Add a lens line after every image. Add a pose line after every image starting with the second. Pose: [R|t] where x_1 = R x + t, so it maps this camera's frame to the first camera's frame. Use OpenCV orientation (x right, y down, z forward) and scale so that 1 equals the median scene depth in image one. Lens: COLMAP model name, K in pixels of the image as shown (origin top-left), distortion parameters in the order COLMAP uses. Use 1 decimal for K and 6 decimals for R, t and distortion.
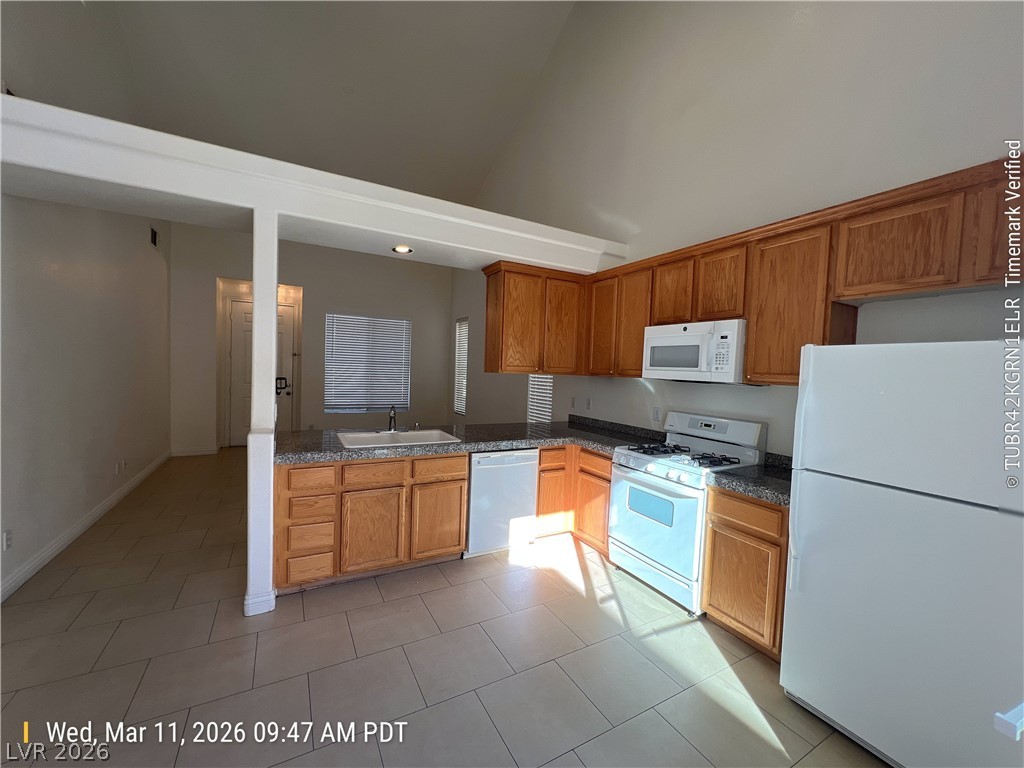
lens RADIAL K [[409.2, 0, 516.9], [0, 409.2, 386.4], [0, 0, 1]] dist [-0.001614, -0.000232]
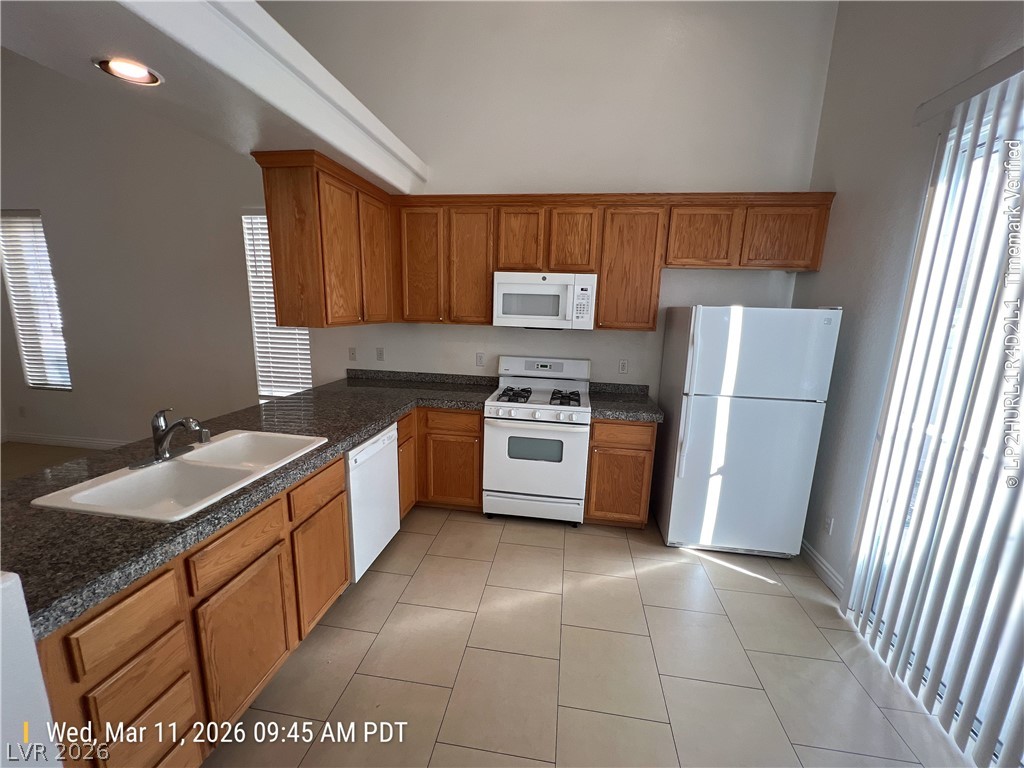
lens RADIAL K [[409.2, 0, 516.9], [0, 409.2, 386.4], [0, 0, 1]] dist [-0.001614, -0.000232]
pose [[0.610265, -0.173787, 0.772900, -0.445862], [0.027528, 0.979704, 0.198551, -0.073071], [-0.791719, -0.099892, 0.602663, 0.367177]]
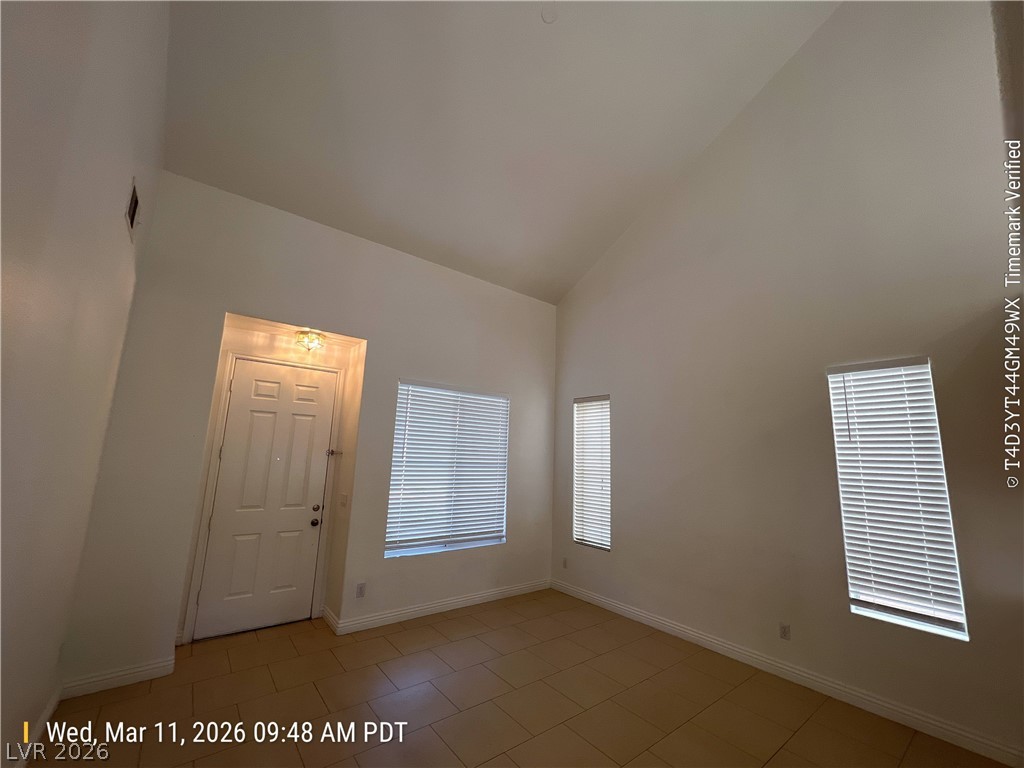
lens RADIAL K [[409.2, 0, 516.9], [0, 409.2, 386.4], [0, 0, 1]] dist [-0.001614, -0.000232]
pose [[0.987634, 0.021975, 0.155229, -0.868798], [0.010587, 0.978520, -0.205882, -0.108087], [-0.156419, 0.204979, 0.966187, 0.866745]]
